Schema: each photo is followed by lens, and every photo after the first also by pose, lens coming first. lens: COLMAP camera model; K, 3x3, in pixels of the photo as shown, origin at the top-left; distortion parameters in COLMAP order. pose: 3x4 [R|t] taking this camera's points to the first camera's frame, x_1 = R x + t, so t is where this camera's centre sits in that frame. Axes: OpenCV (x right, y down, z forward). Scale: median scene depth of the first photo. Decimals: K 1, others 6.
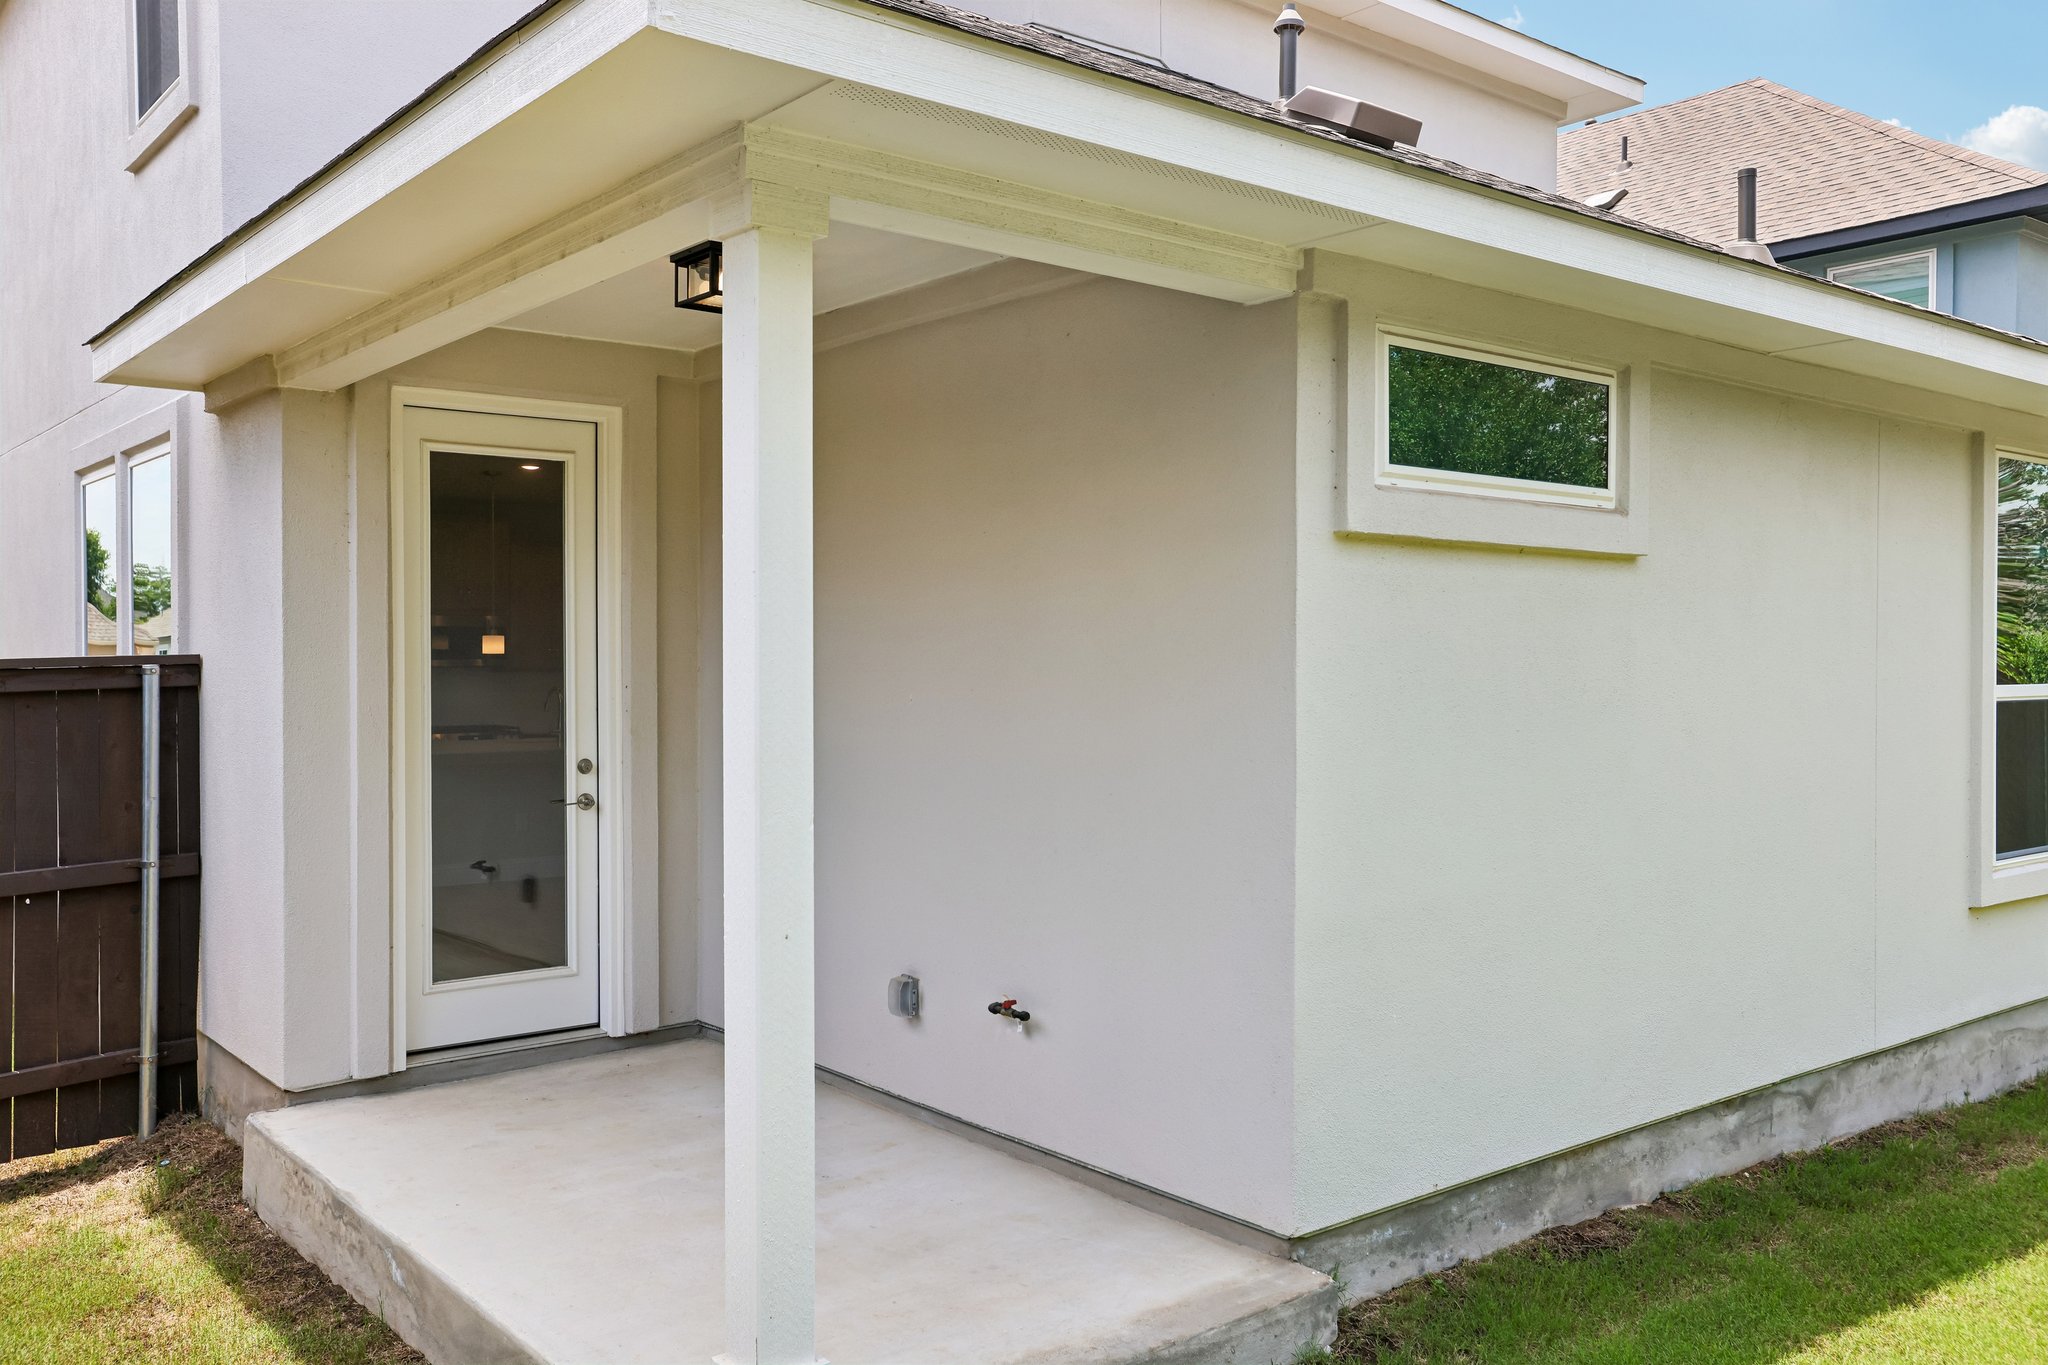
lens RADIAL K [[1644.9, 0, 1020.0], [0, 1644.9, 679.0], [0, 0, 1]] dist [0.034009, 0.026843]
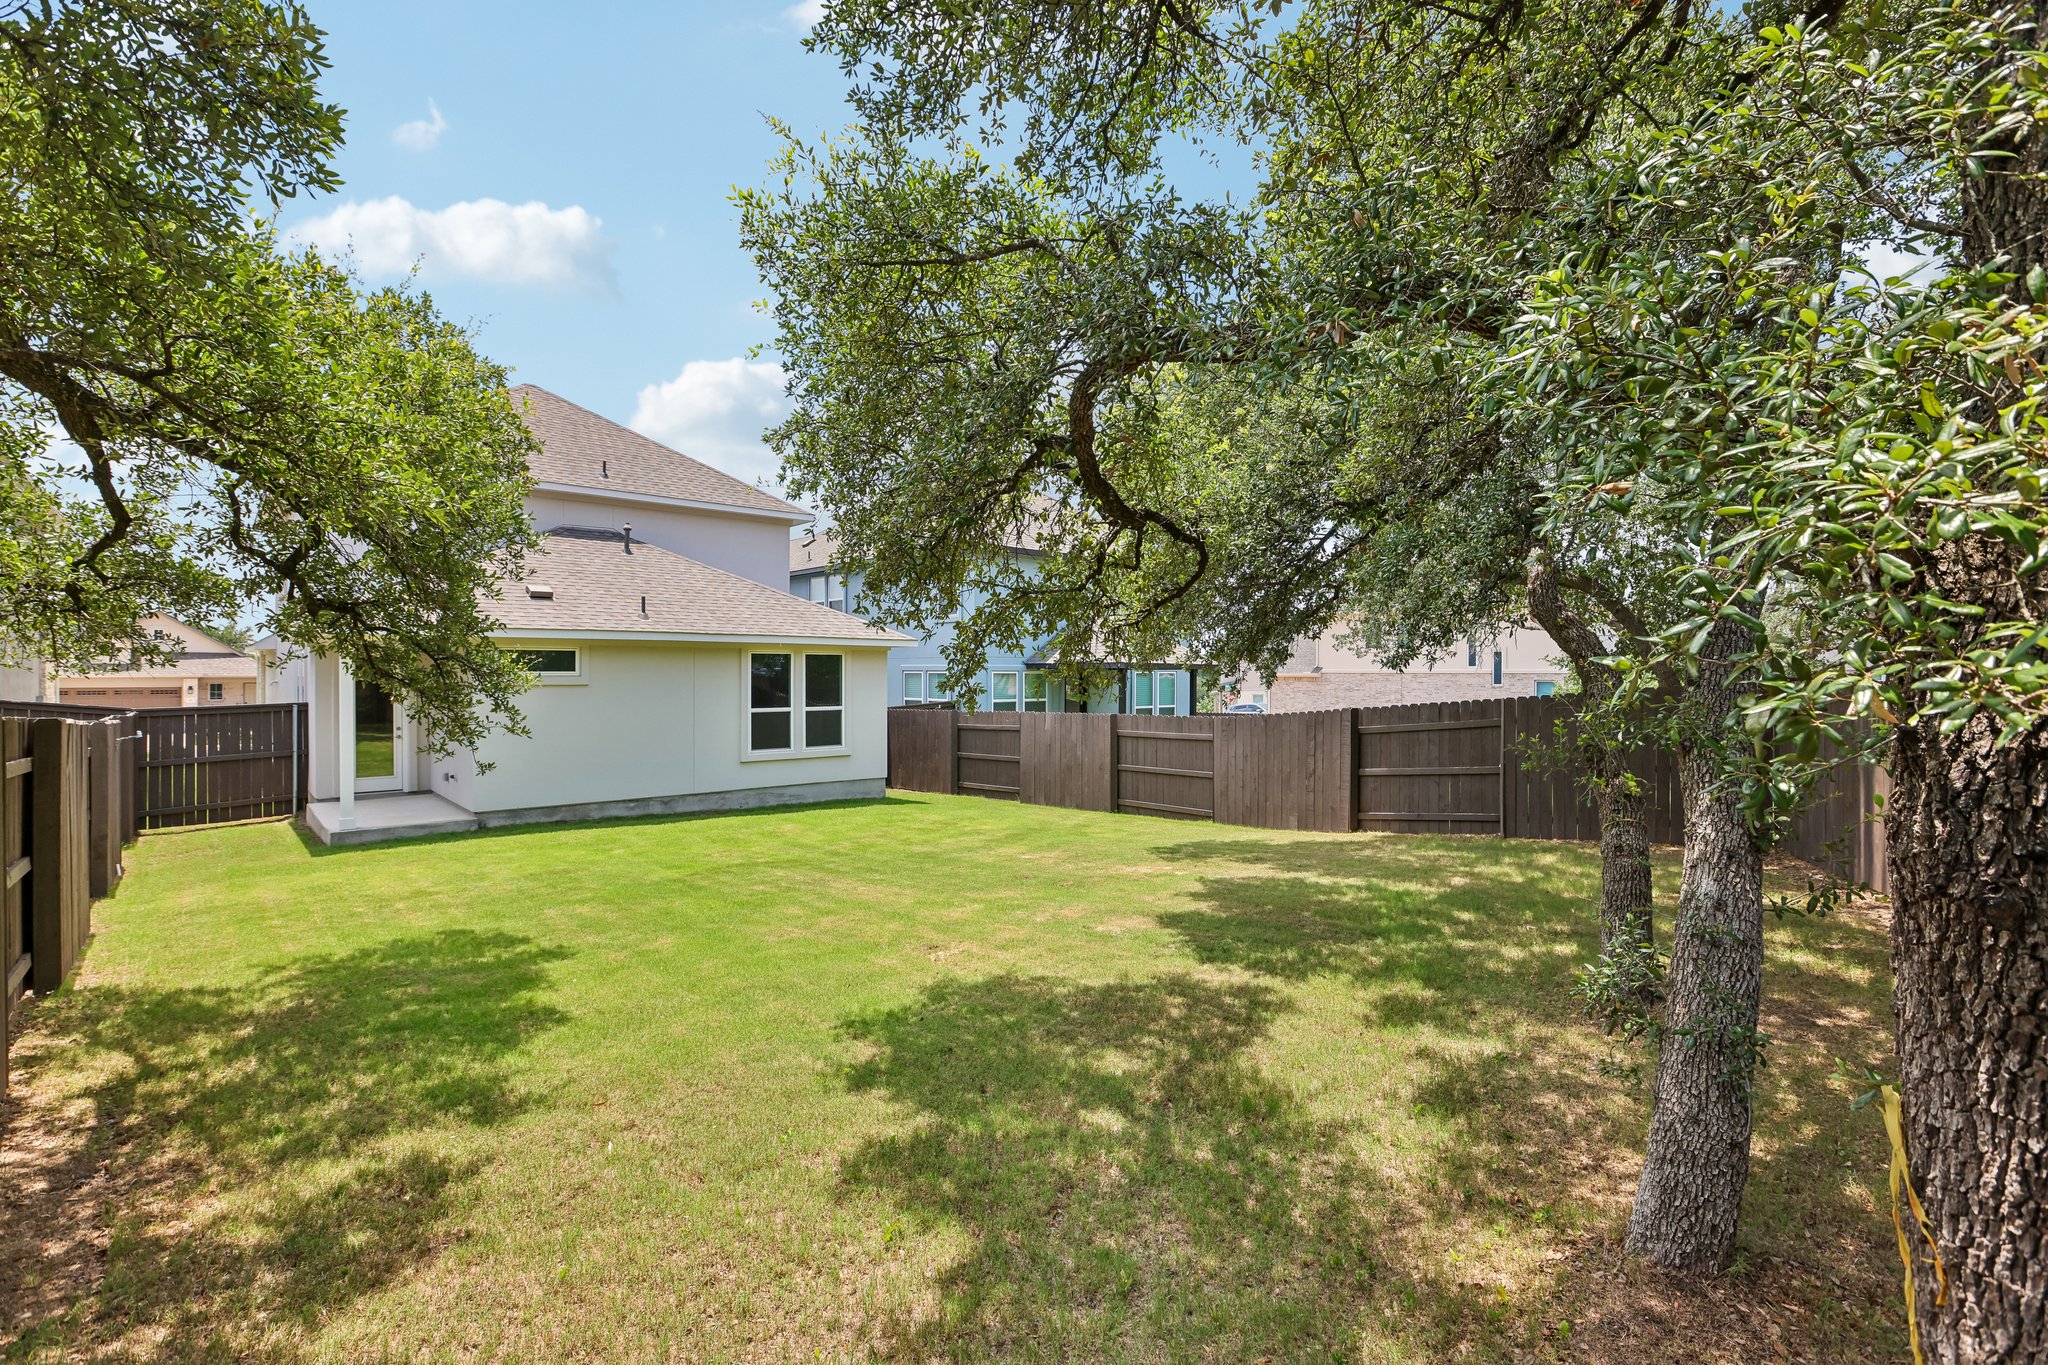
lens RADIAL K [[925.6, 0, 1031.5], [0, 925.6, 677.7], [0, 0, 1]] dist [-0.049231, 0.013771]
pose [[0.997996, 0.000105, 0.063271, 1.303442], [0.000499, 0.999955, -0.009525, -0.059293], [-0.063270, 0.009537, 0.997951, -1.531736]]
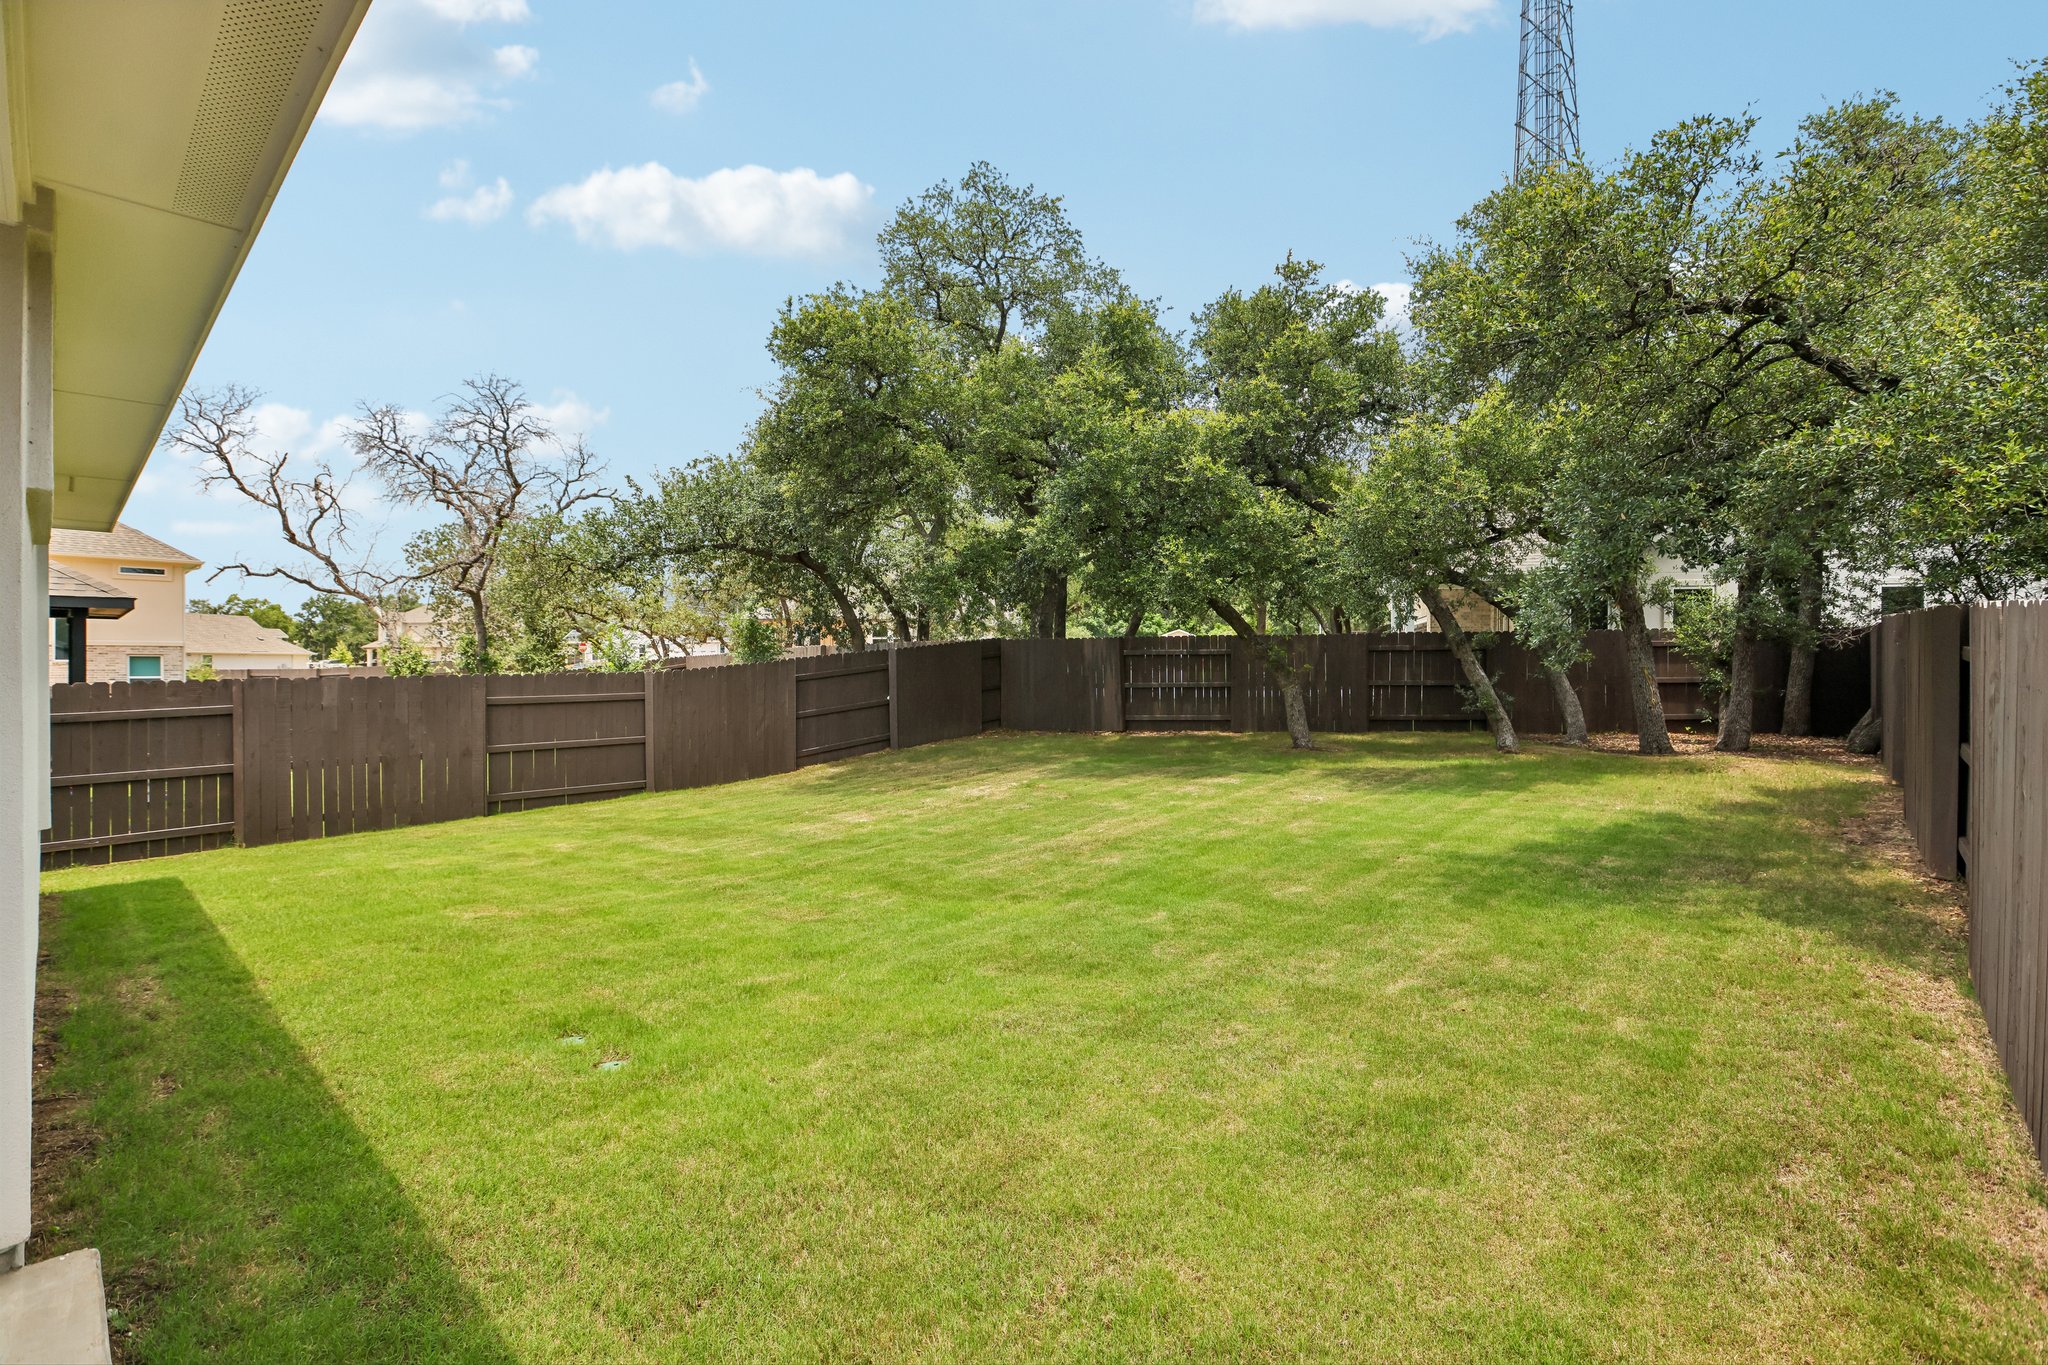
lens RADIAL K [[925.6, 0, 1031.2], [0, 925.6, 676.7], [0, 0, 1]] dist [-0.049231, 0.013771]
pose [[-0.147007, -0.010742, 0.989077, -0.340729], [0.011313, 0.999857, 0.012540, 0.018551], [-0.989071, 0.013033, -0.146864, 0.423884]]
